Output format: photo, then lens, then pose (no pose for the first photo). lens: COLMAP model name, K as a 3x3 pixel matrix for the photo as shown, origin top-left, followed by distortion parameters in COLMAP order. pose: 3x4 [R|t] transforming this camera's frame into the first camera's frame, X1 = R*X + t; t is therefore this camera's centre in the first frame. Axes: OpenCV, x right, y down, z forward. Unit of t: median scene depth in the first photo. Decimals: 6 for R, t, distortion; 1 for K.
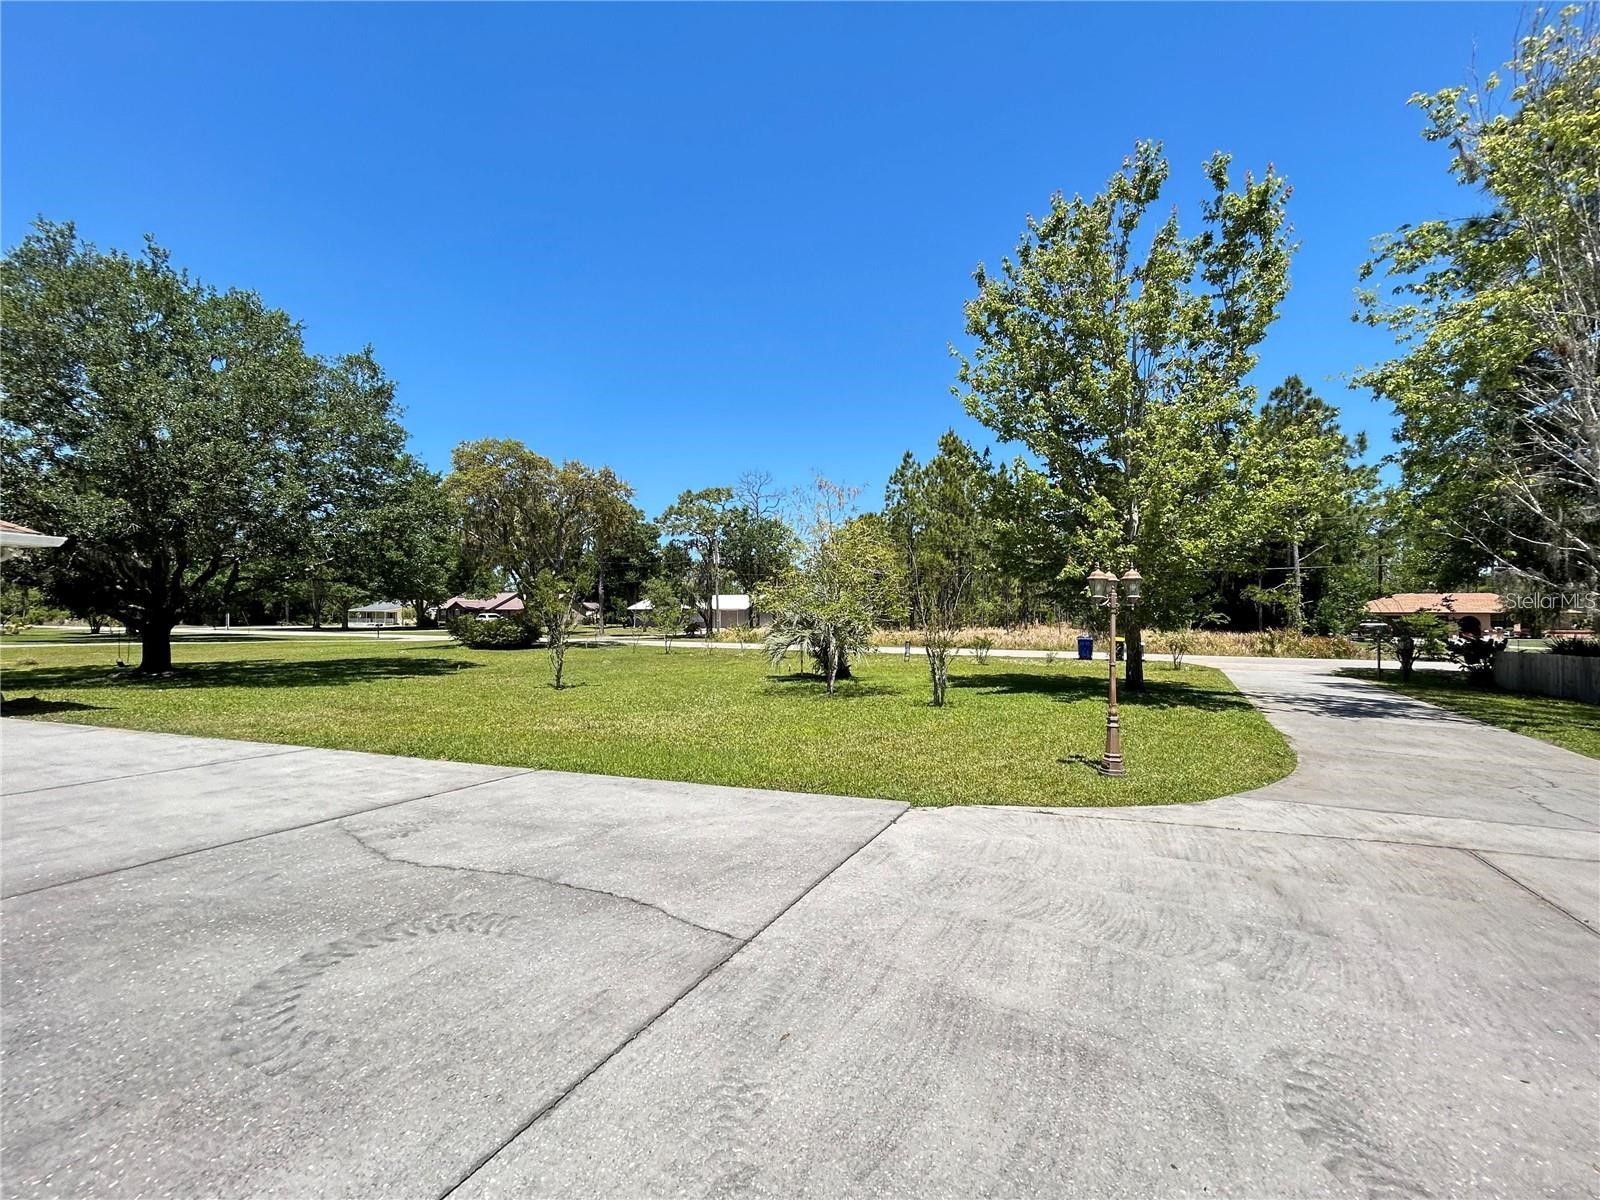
lens RADIAL K [[641.6, 0, 798.9], [0, 641.6, 600.6], [0, 0, 1]] dist [0.000492, -0.000544]
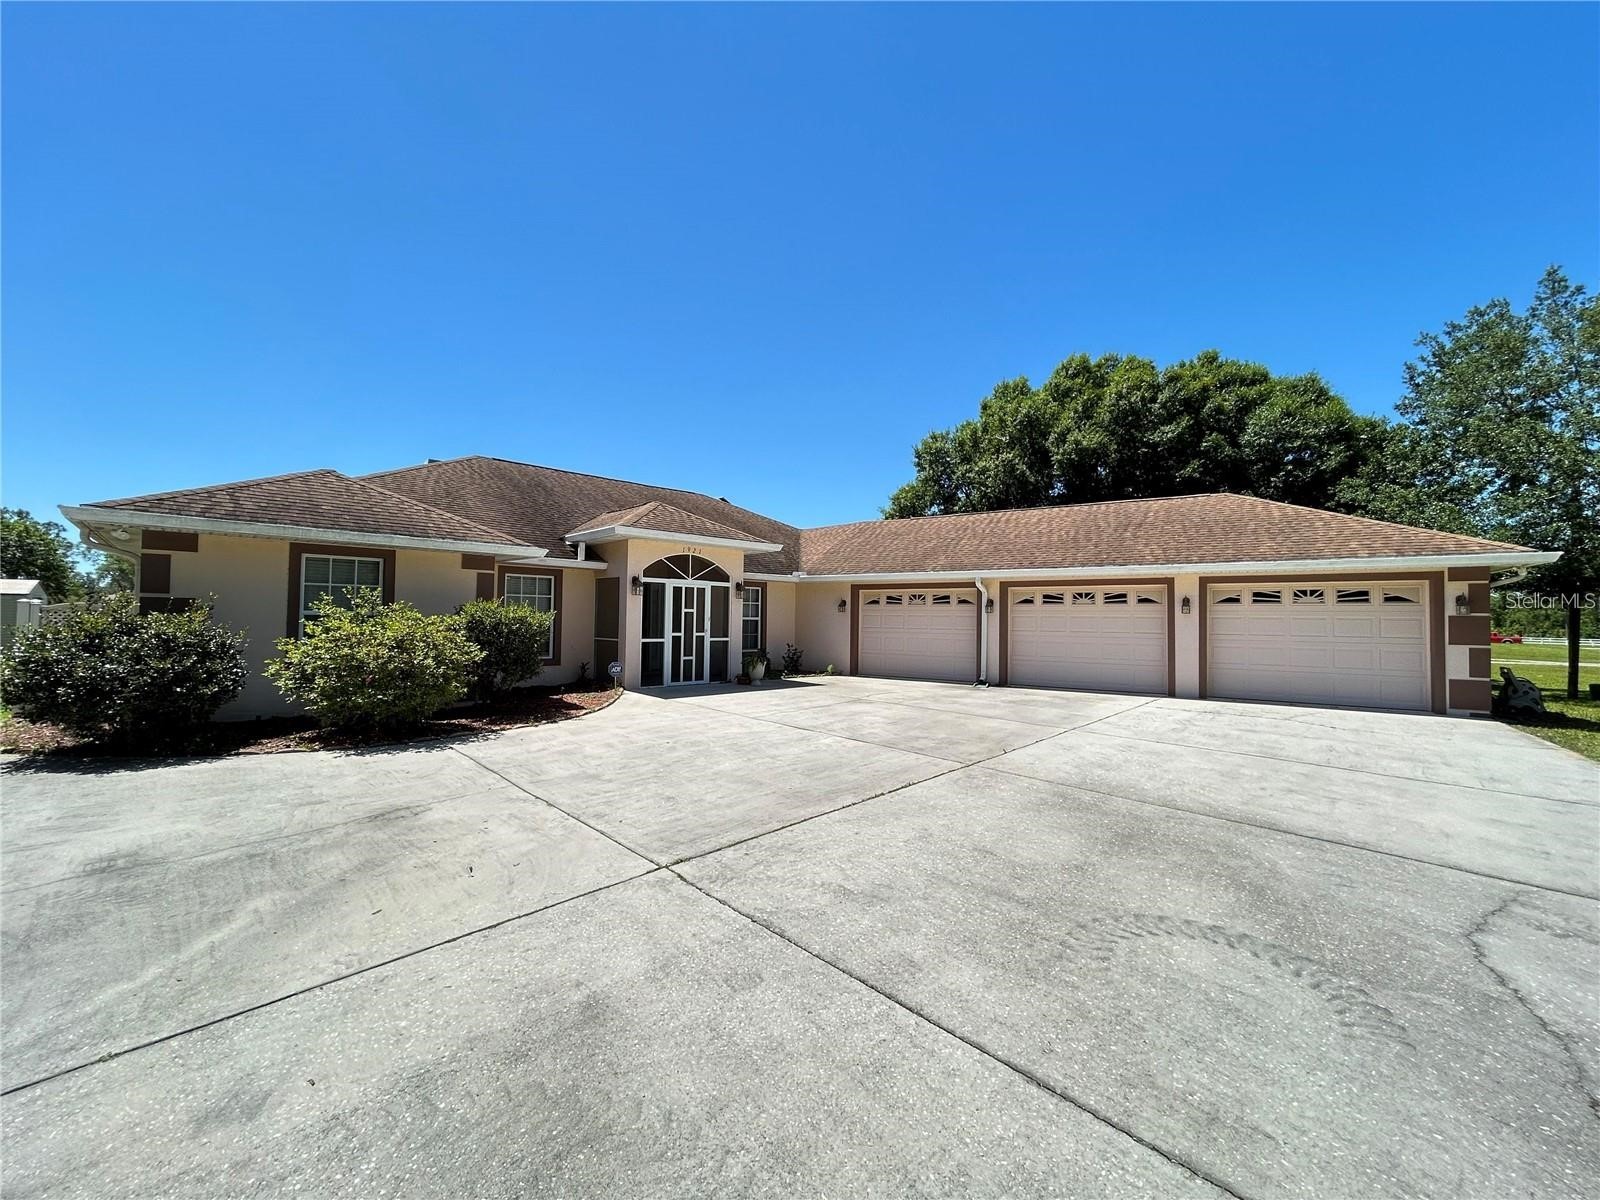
lens RADIAL K [[641.6, 0, 798.8], [0, 641.6, 604.0], [0, 0, 1]] dist [0.000492, -0.000544]
pose [[-0.335624, -0.030809, -0.941492, 0.373570], [0.006303, 0.999369, -0.034950, 0.022446], [0.941975, -0.017665, -0.335218, 0.494689]]
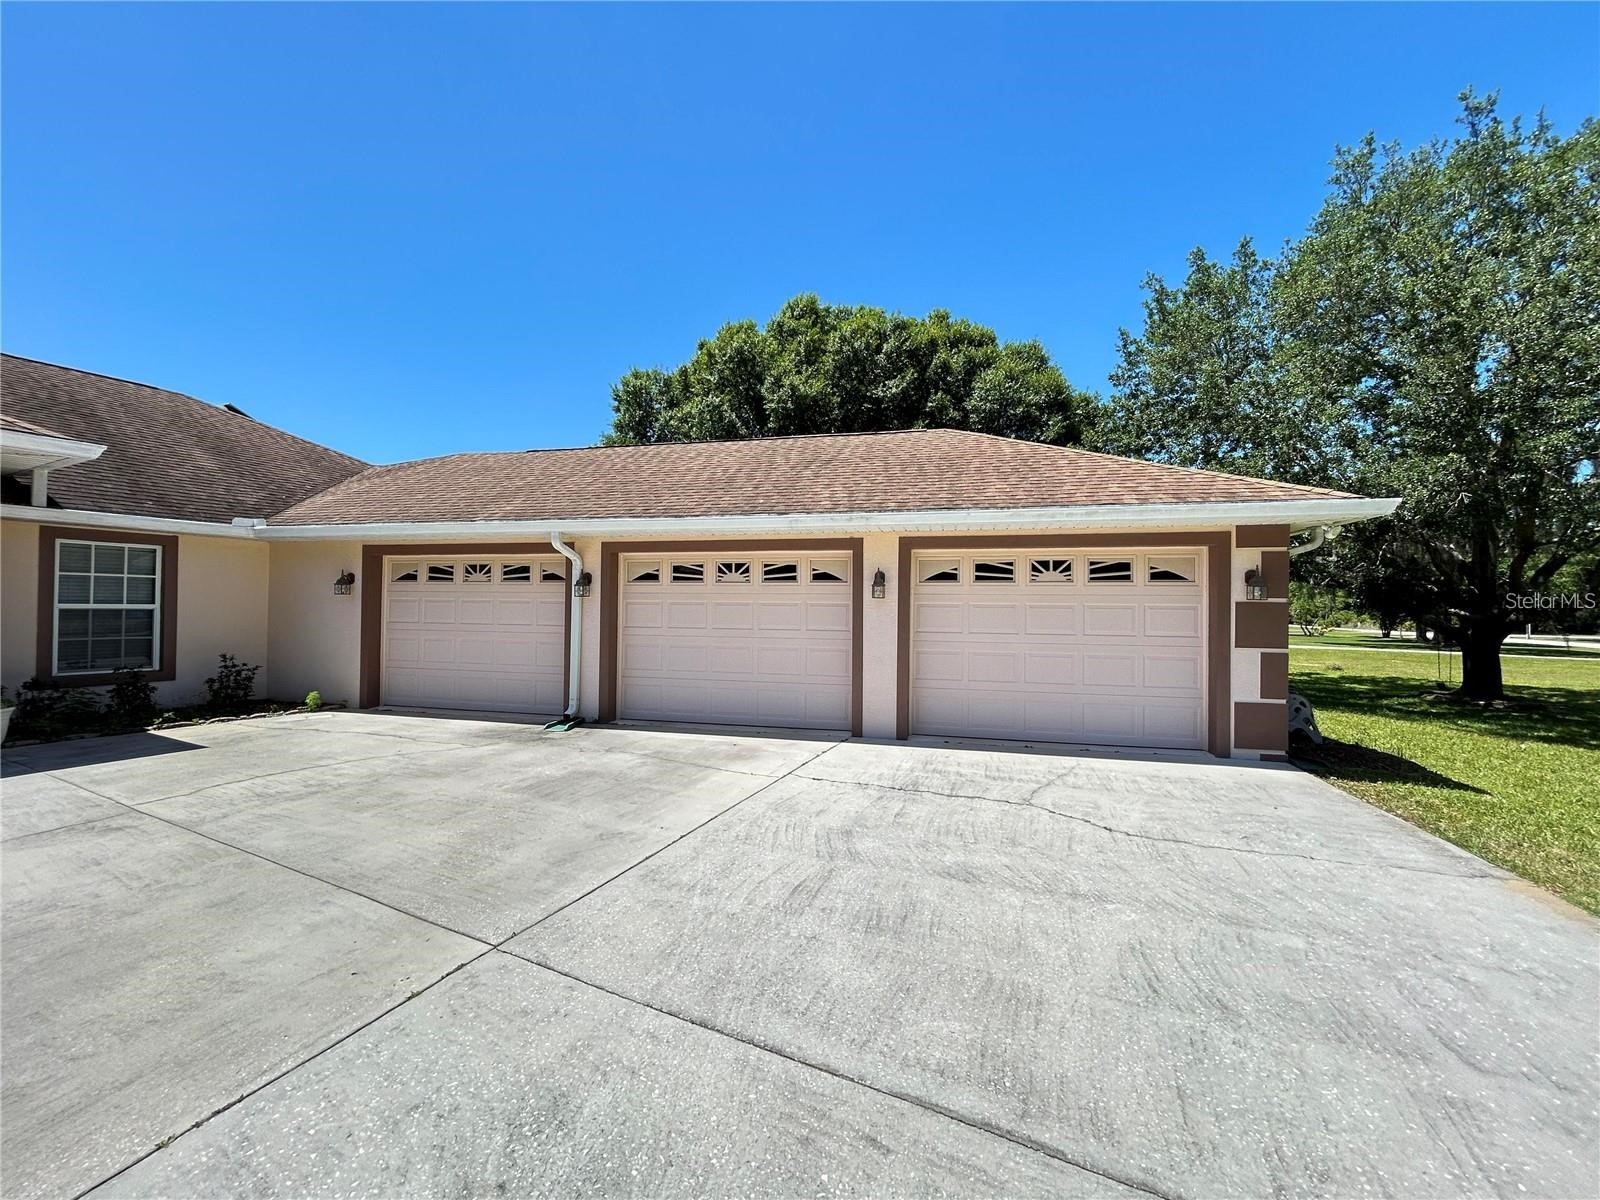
lens RADIAL K [[641.6, 0, 804.1], [0, 641.6, 601.0], [0, 0, 1]] dist [0.000492, -0.000544]
pose [[0.010228, -0.017082, -0.999802, -1.200132], [0.010687, 0.999799, -0.016973, 0.009897], [0.999891, -0.010512, 0.010409, 0.941538]]
